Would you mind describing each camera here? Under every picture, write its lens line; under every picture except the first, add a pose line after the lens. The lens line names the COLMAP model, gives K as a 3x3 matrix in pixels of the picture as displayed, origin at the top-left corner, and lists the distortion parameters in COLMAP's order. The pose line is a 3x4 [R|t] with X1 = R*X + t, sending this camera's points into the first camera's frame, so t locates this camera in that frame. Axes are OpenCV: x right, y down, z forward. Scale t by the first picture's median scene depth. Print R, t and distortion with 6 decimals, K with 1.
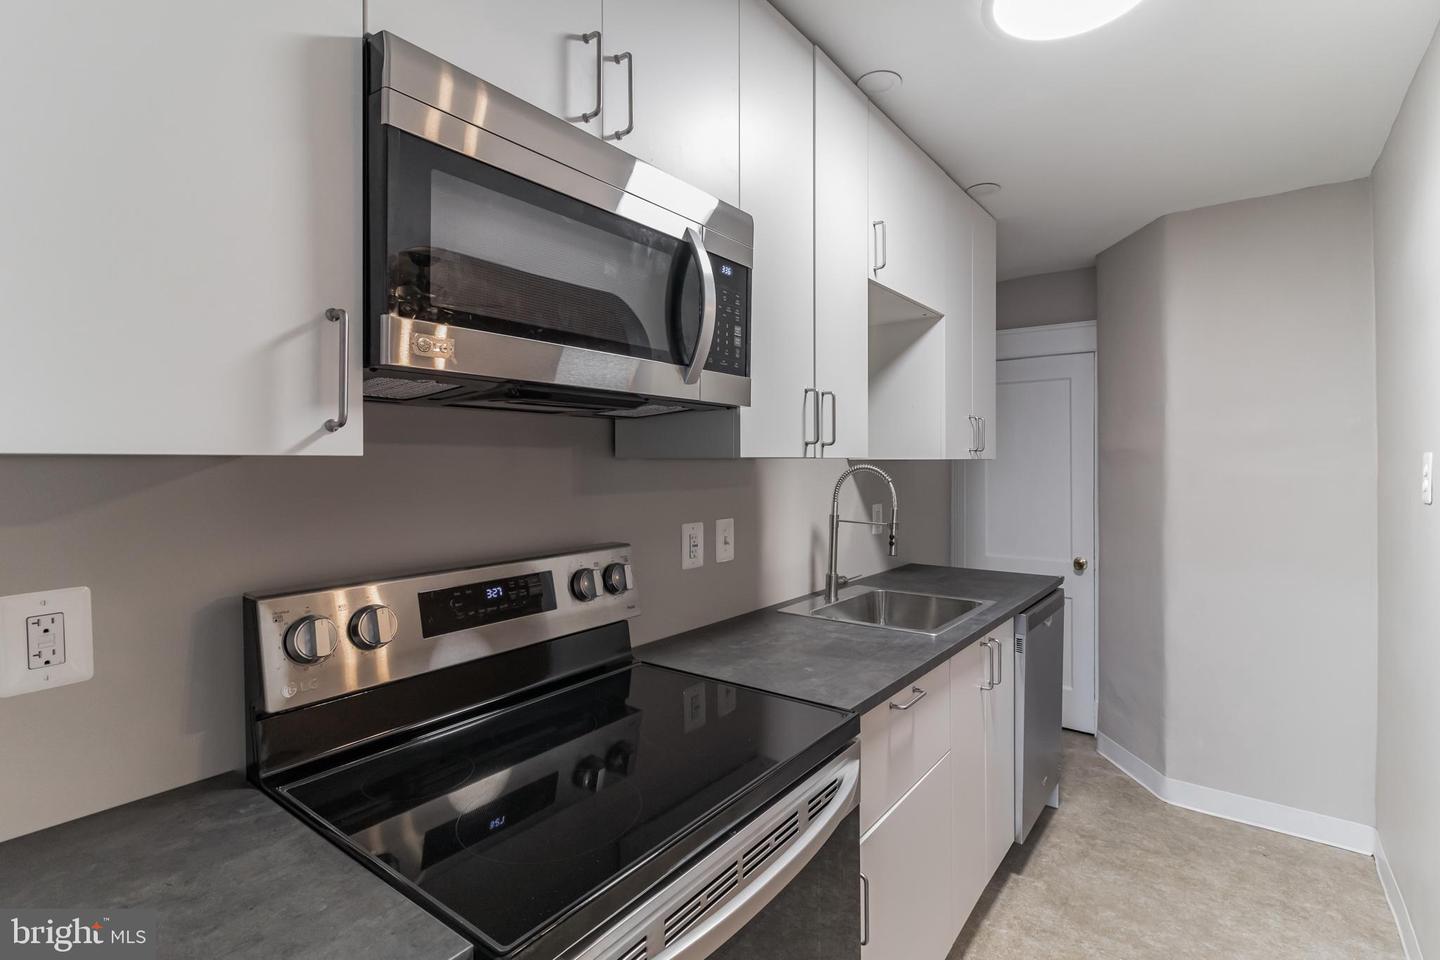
lens RADIAL K [[682.9, 0, 761.9], [0, 682.9, 466.9], [0, 0, 1]] dist [0.001537, 0.000993]
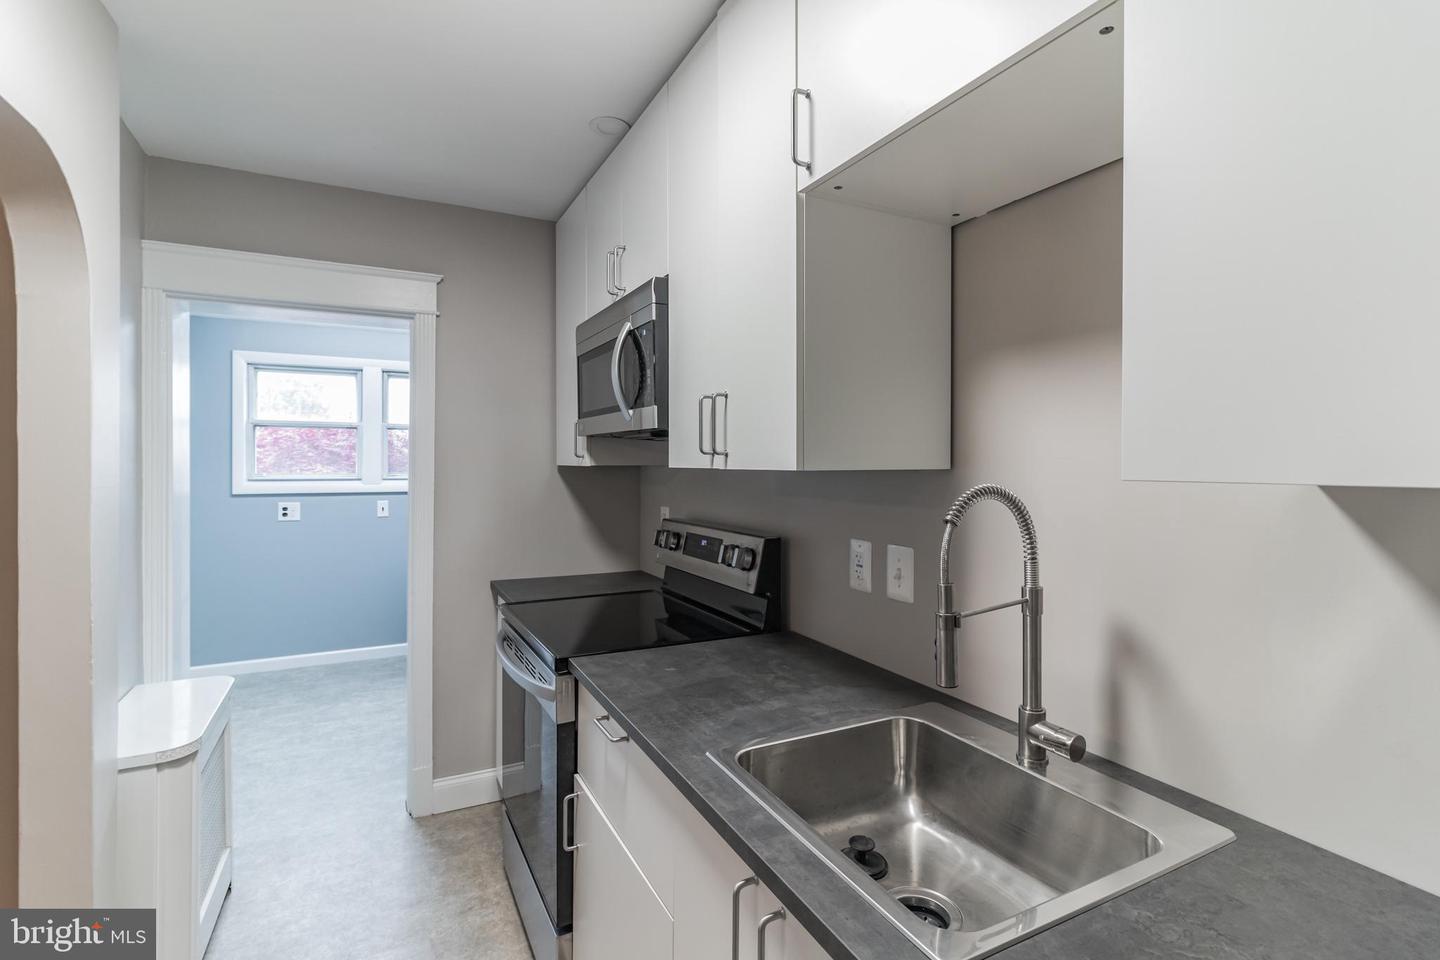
lens RADIAL K [[682.9, 0, 712.4], [0, 682.9, 462.6], [0, 0, 1]] dist [0.001537, 0.000993]
pose [[-0.479549, 0.002771, -0.877511, 0.885904], [-0.005522, 0.999966, 0.006175, -0.026940], [0.877498, 0.007807, -0.479518, 1.437602]]
